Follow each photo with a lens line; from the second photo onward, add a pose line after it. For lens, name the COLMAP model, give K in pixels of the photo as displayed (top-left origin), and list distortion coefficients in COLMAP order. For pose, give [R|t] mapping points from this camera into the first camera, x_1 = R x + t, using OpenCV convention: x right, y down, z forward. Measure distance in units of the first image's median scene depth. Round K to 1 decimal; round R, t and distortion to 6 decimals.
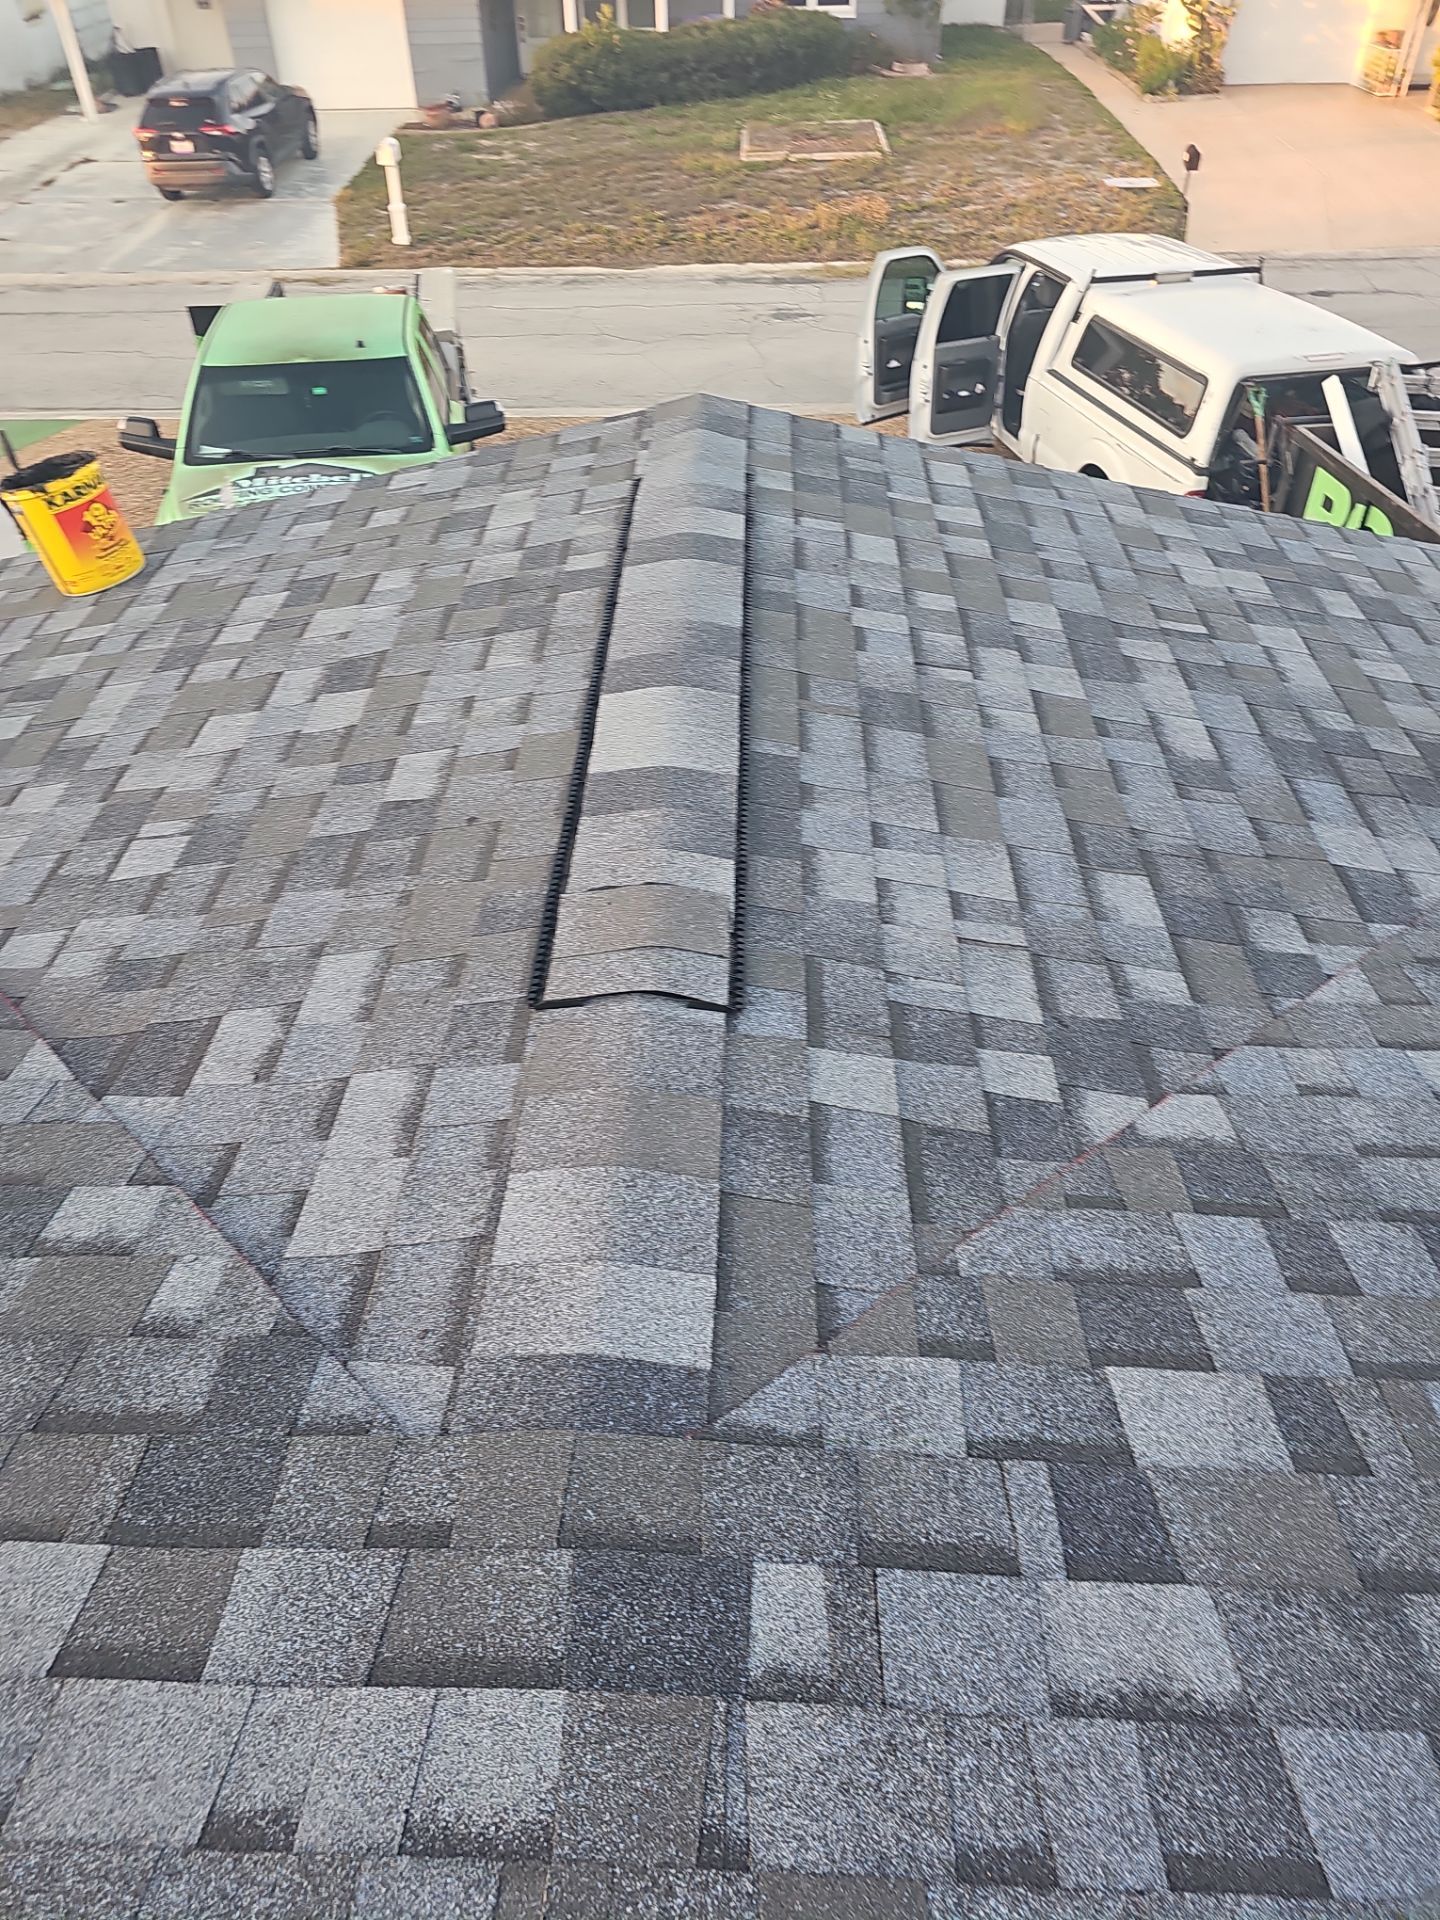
lens RADIAL K [[1259.2, 0, 712.1], [0, 1259.2, 949.5], [0, 0, 1]] dist [0.051602, -0.036741]
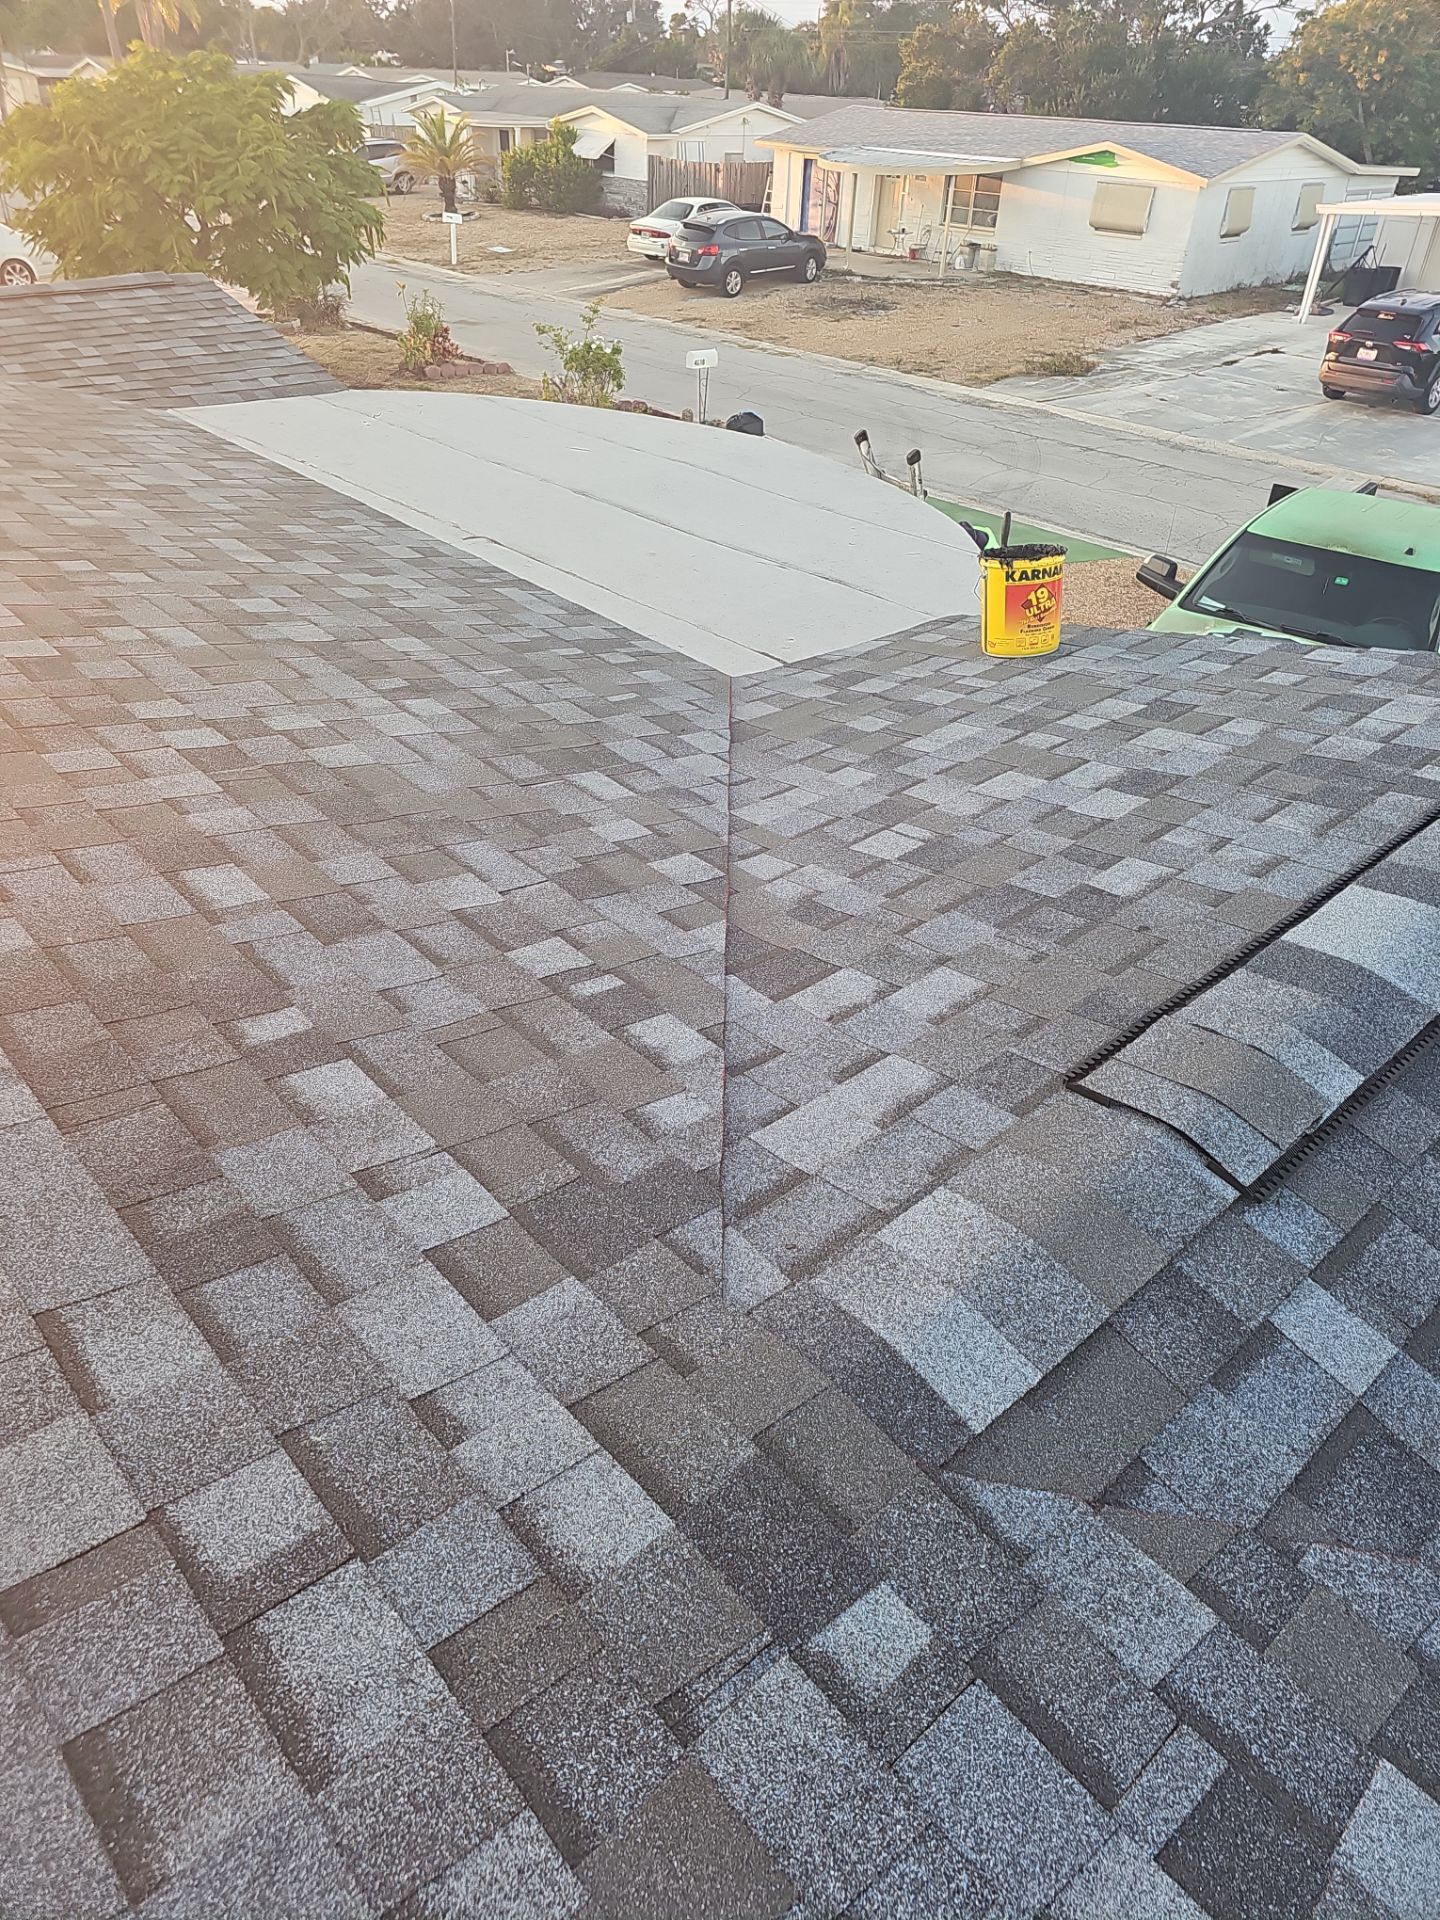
lens RADIAL K [[1259.2, 0, 718.2], [0, 1259.2, 957.9], [0, 0, 1]] dist [0.051602, -0.036741]
pose [[0.701123, 0.443488, -0.558340, 0.165331], [-0.503442, 0.862413, 0.052826, 0.040259], [0.504948, 0.244054, 0.827928, -0.010697]]
